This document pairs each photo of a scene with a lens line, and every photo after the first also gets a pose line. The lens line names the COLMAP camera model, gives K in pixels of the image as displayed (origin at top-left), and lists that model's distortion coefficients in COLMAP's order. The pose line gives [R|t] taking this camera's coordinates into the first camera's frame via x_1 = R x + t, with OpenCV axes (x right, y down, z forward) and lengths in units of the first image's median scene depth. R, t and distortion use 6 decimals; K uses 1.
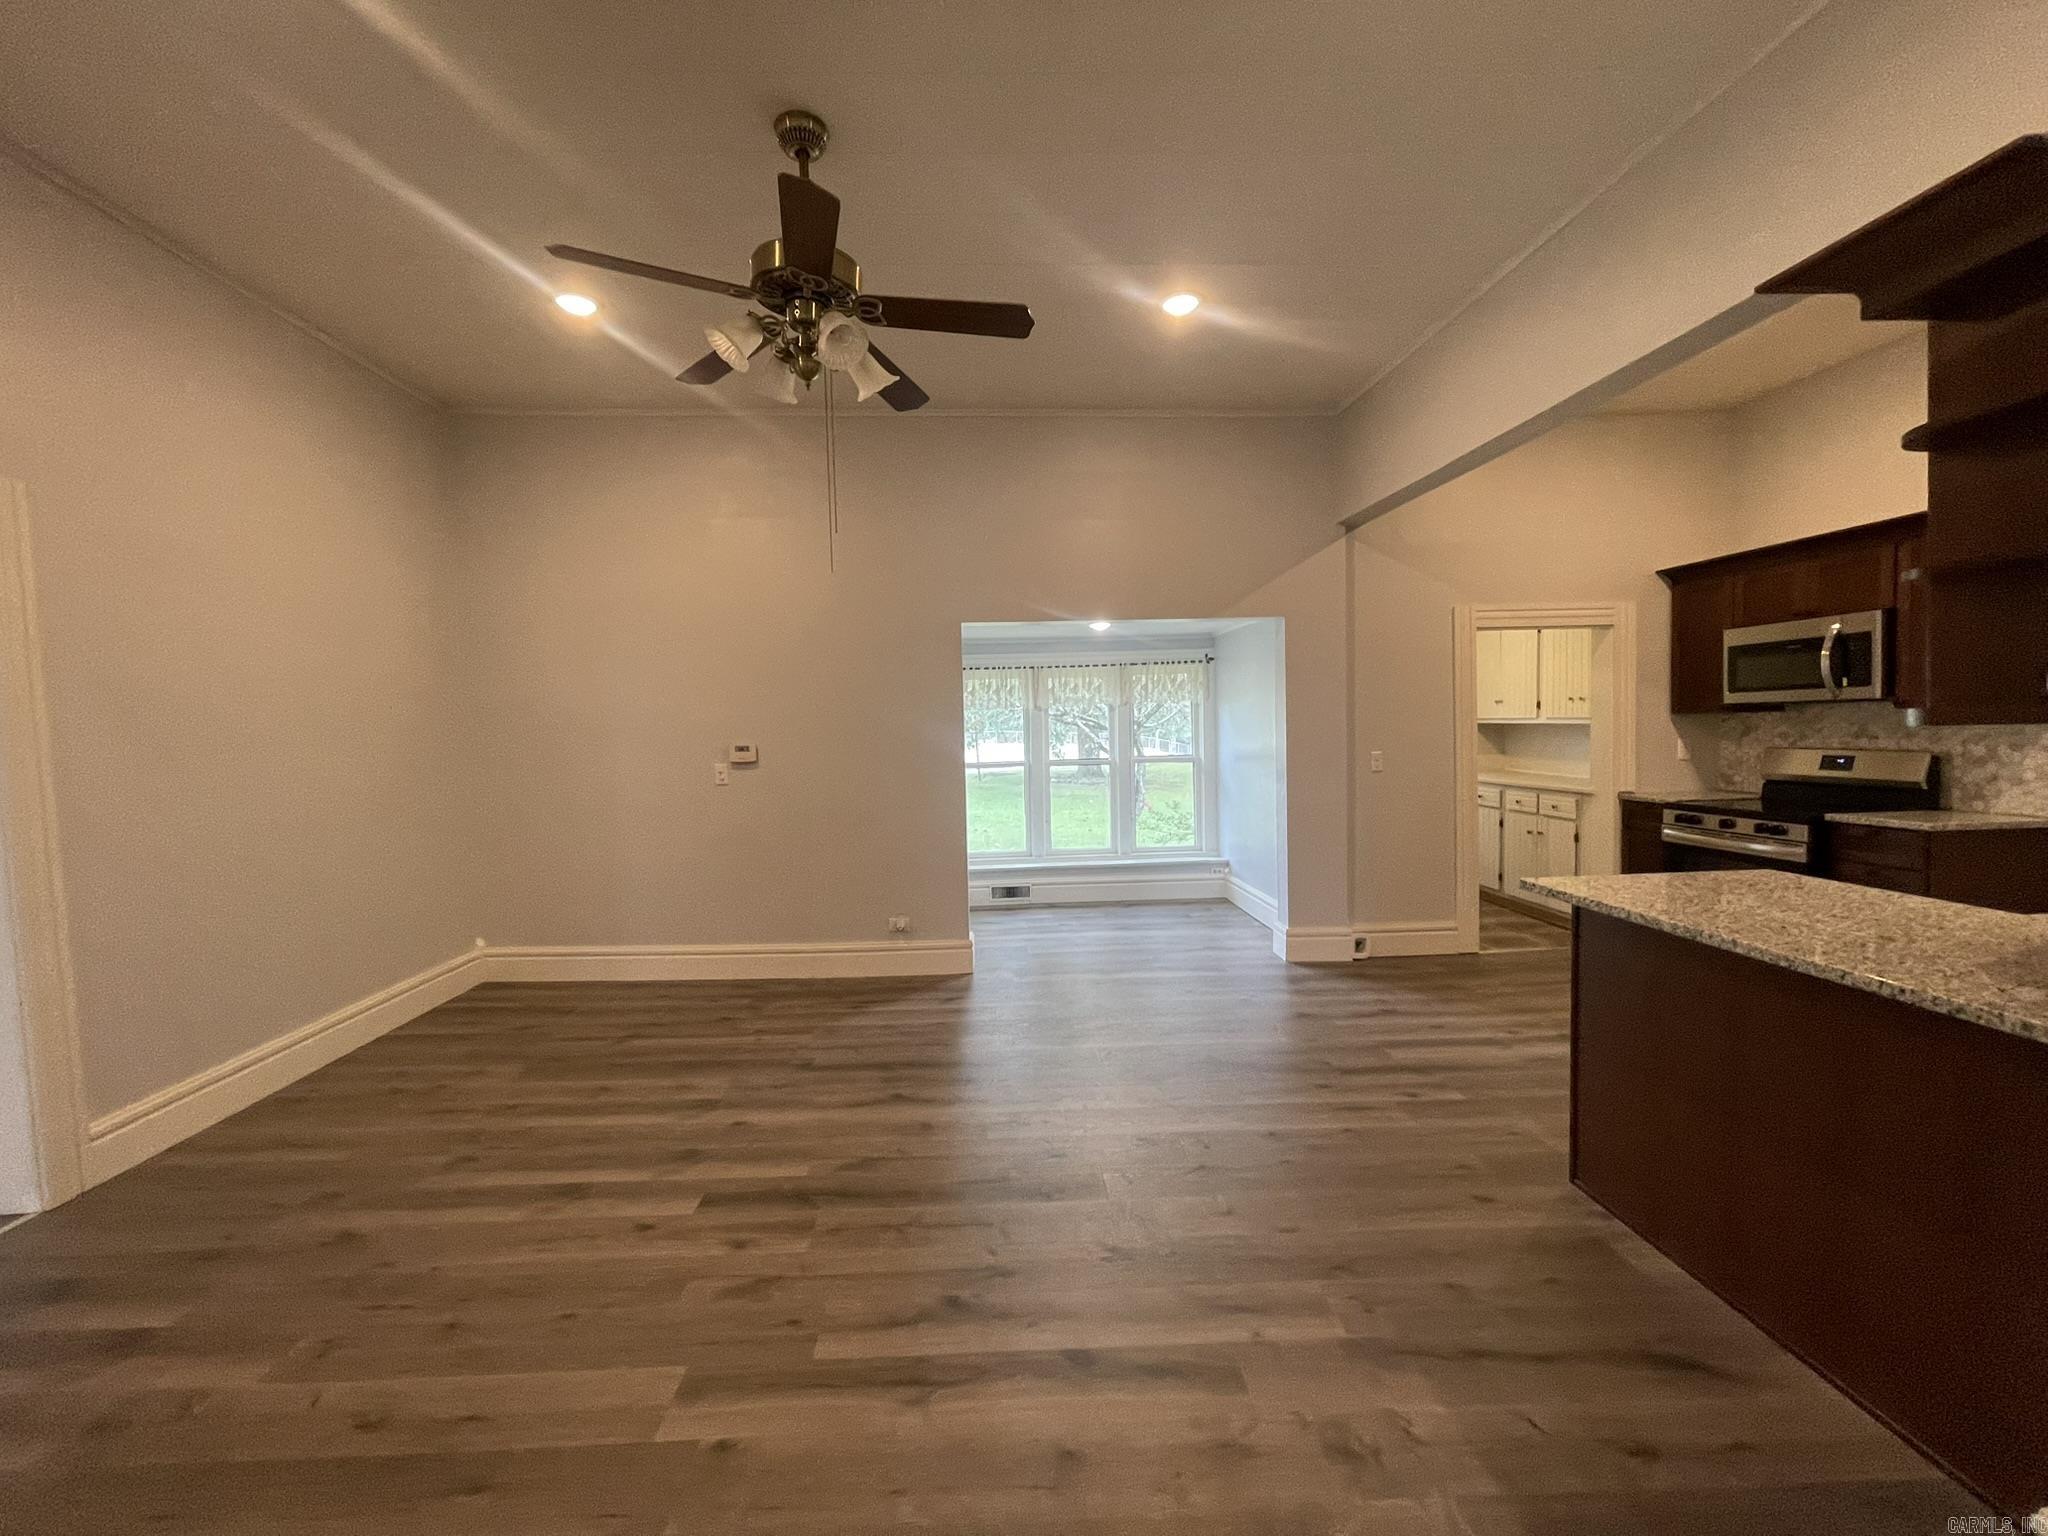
lens RADIAL K [[820.8, 0, 1010.1], [0, 820.8, 760.4], [0, 0, 1]] dist [-0.000210, -0.001016]
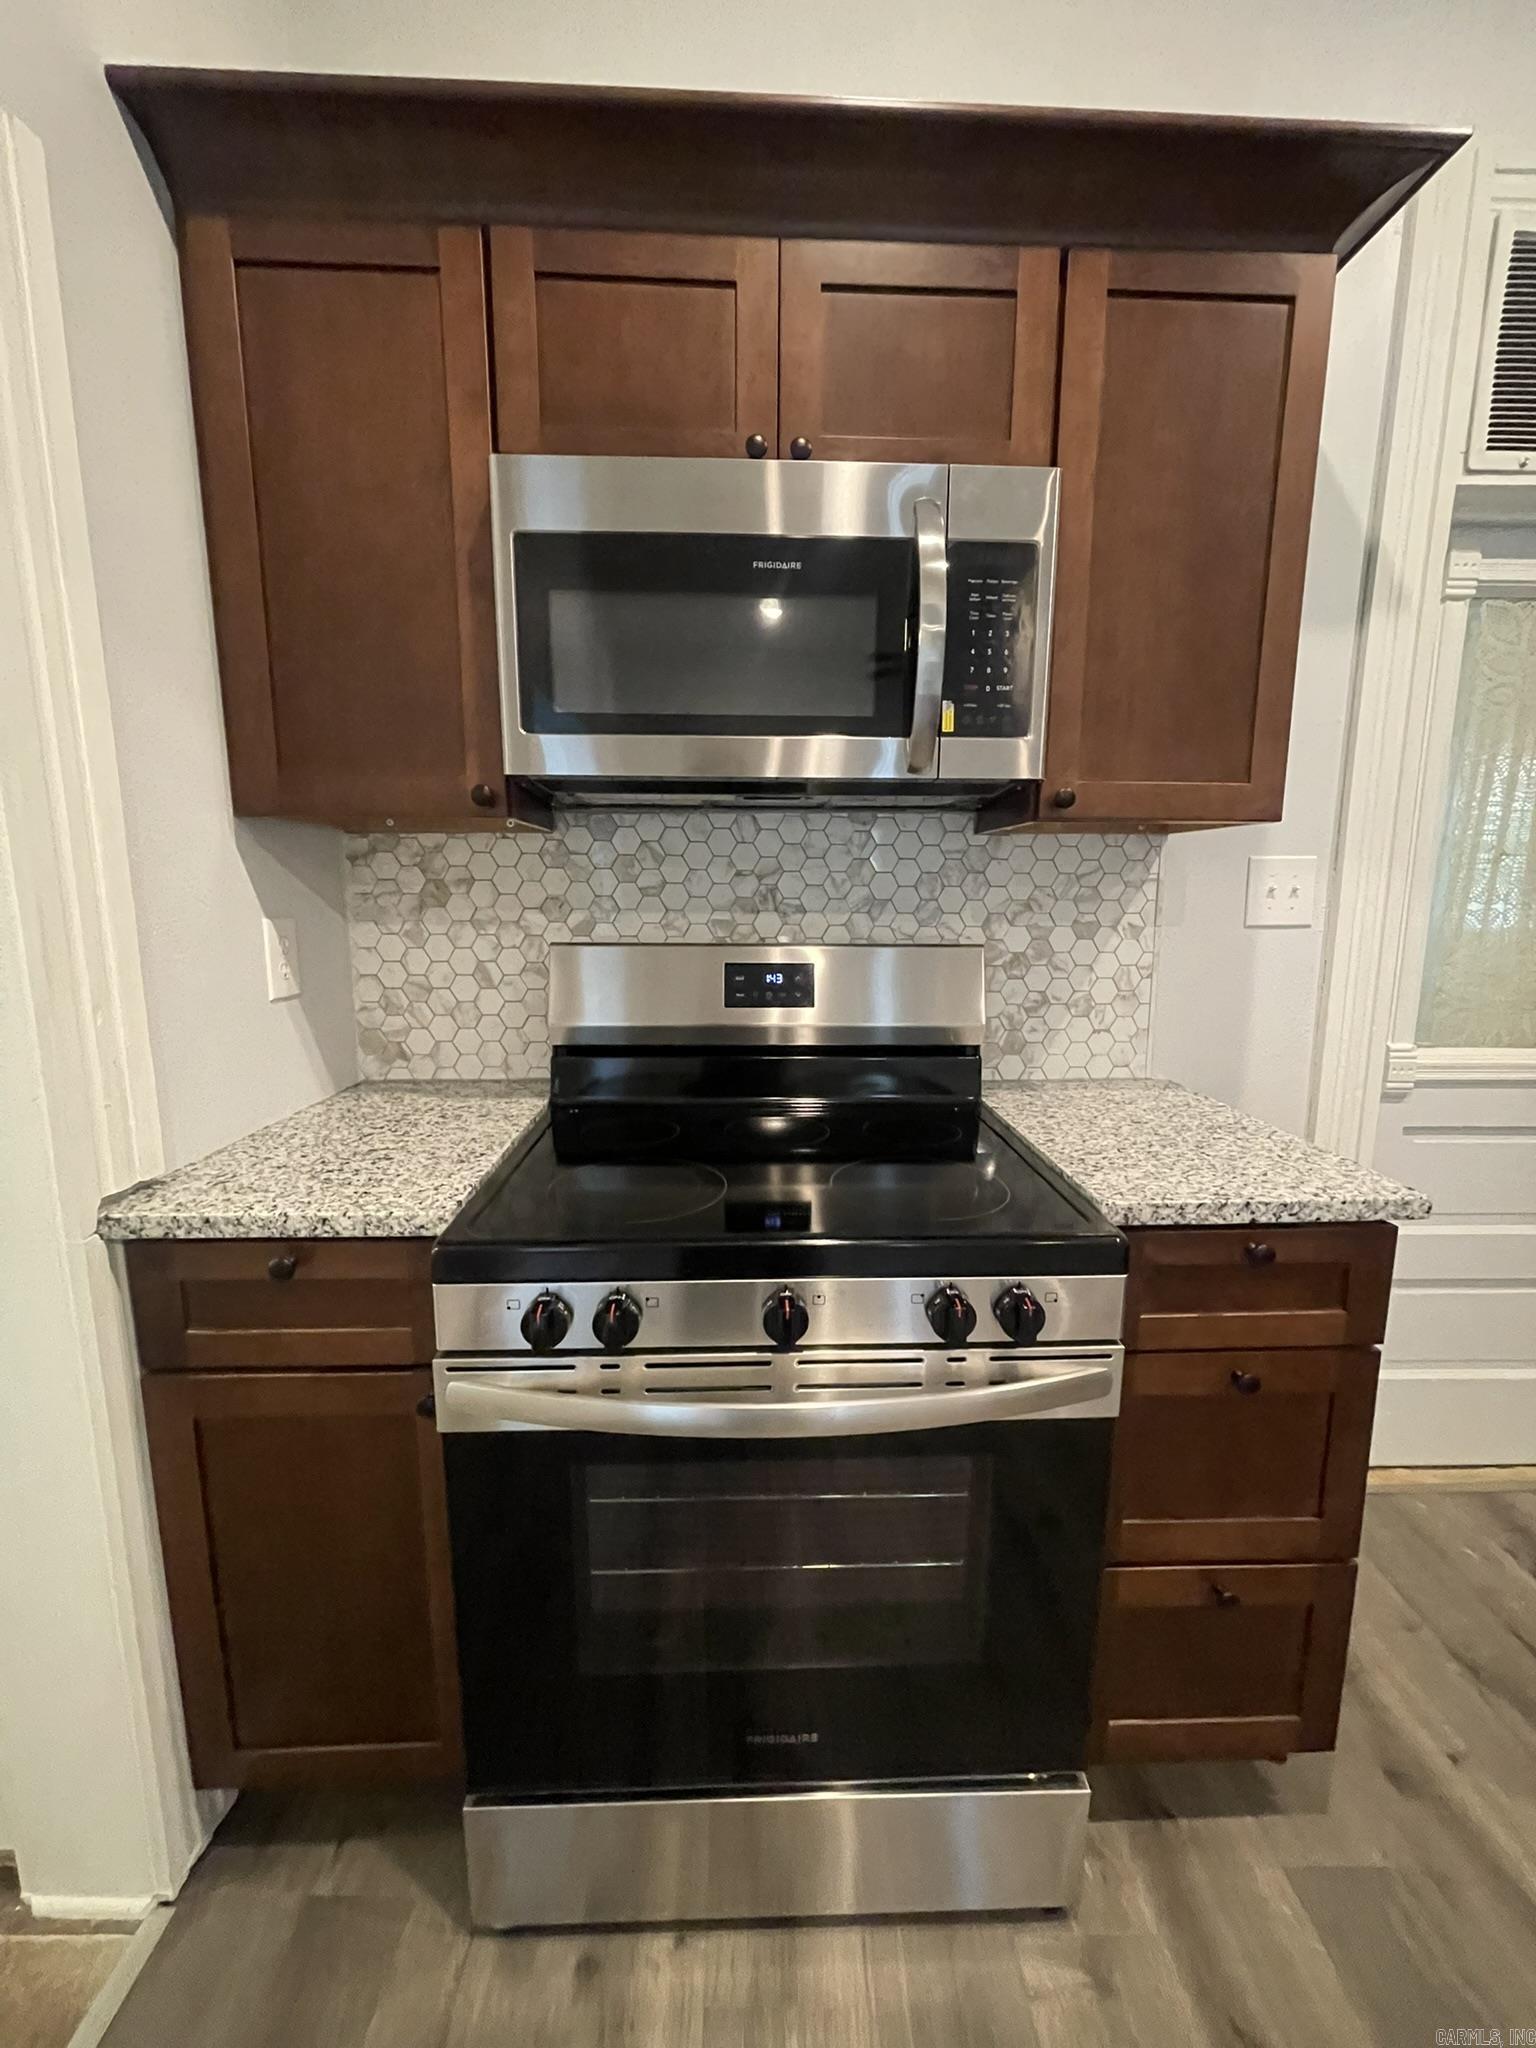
lens RADIAL K [[820.8, 0, 773.2], [0, 820.8, 1014.2], [0, 0, 1]] dist [-0.000210, -0.001016]
pose [[0.022895, -0.128233, 0.991480, 0.628810], [0.034406, 0.991253, 0.127409, -0.026940], [-0.999146, 0.031196, 0.027106, 0.932675]]
